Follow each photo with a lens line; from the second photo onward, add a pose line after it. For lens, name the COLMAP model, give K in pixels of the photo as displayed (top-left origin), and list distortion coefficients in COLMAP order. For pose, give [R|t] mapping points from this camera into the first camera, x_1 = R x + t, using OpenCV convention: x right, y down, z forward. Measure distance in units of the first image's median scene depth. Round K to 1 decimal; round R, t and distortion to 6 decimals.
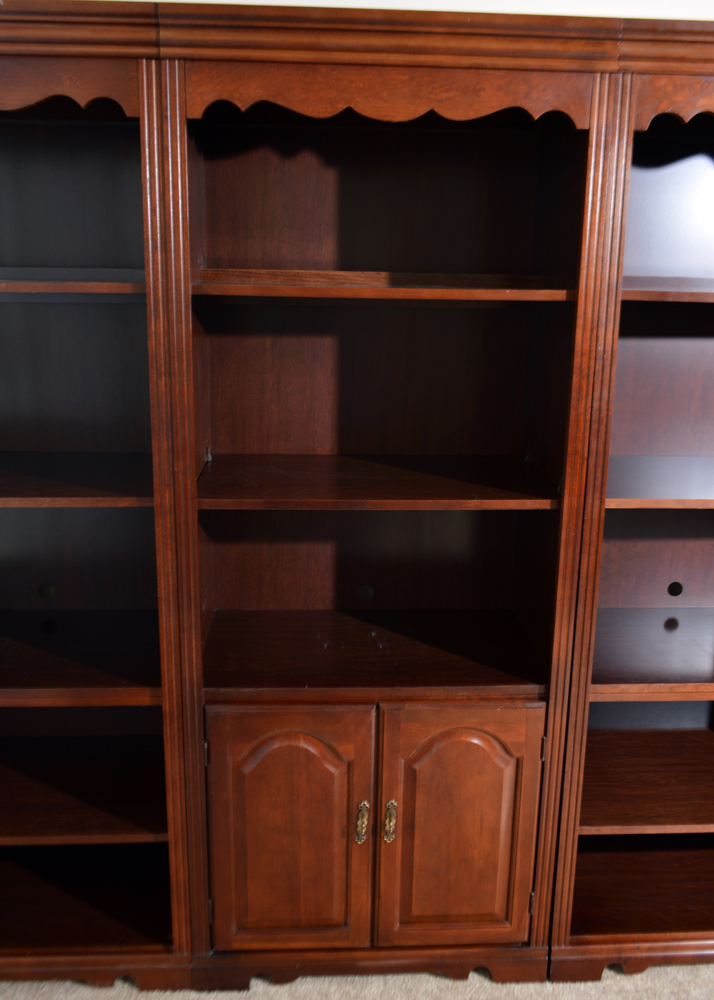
lens RADIAL K [[921.9, 0, 361.6], [0, 921.9, 499.4], [0, 0, 1]] dist [-0.027922, 0.007728]
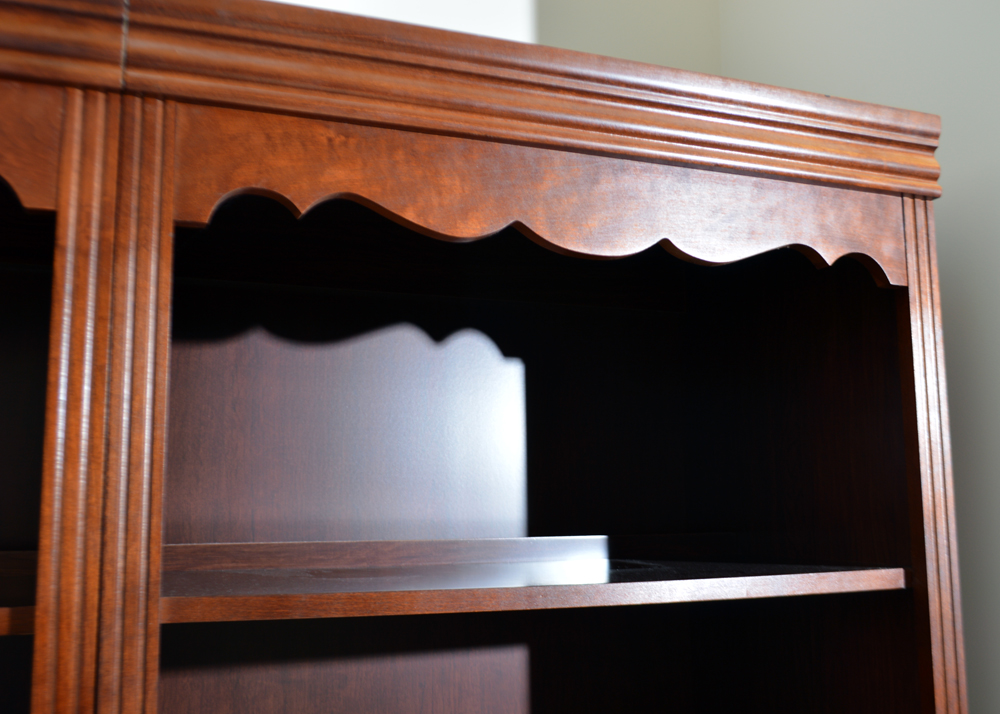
lens RADIAL K [[1007.3, 0, 500.0], [0, 1007.3, 357.0], [0, 0, 1]] dist [-0.008534, -0.006815]
pose [[0.947827, 0.023901, 0.317889, 0.273070], [0.097960, 0.927100, -0.361787, -0.151445], [-0.303362, 0.374052, 0.876389, 0.532289]]
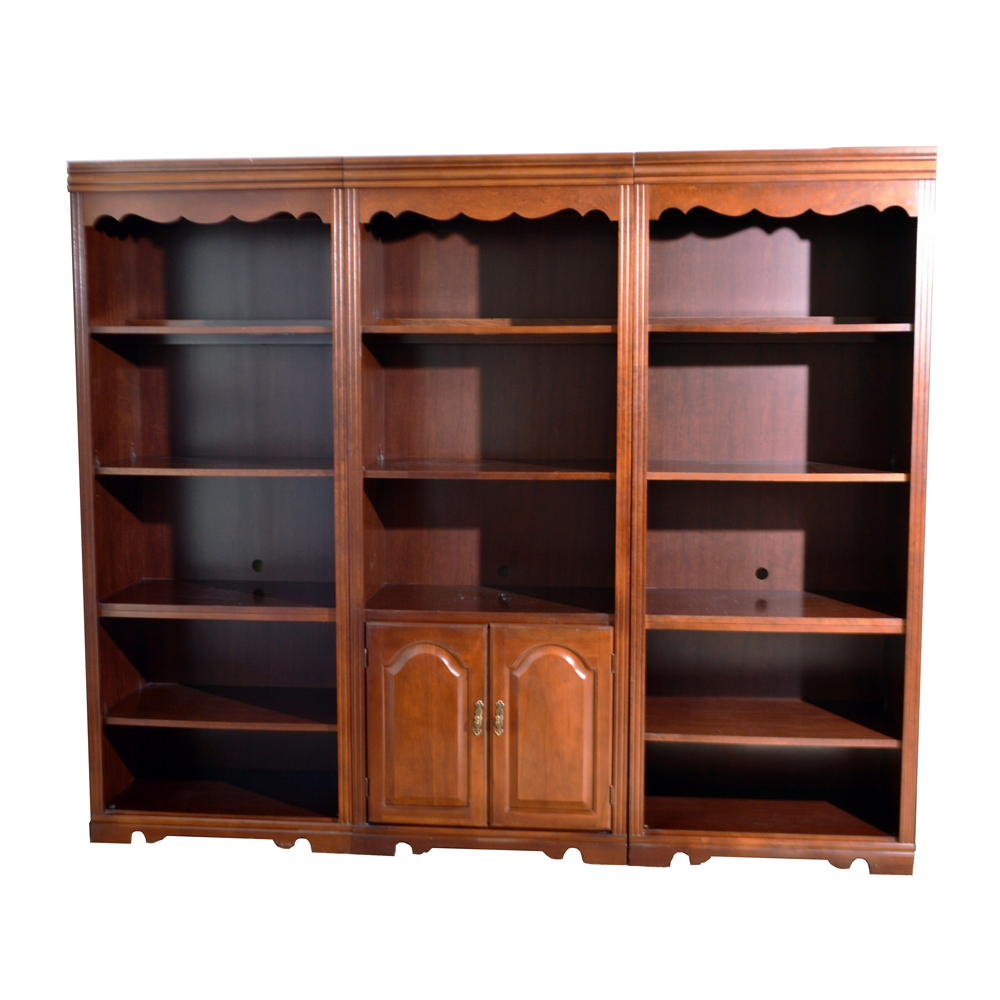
lens RADIAL K [[1402.2, 0, 482.0], [0, 1402.2, 499.5], [0, 0, 1]] dist [-0.017303, -0.044994]
pose [[0.986219, 0.000562, -0.165443, 0.379880], [-0.023403, 0.990413, -0.136144, 0.347427], [0.163780, 0.138140, 0.976777, -1.149200]]
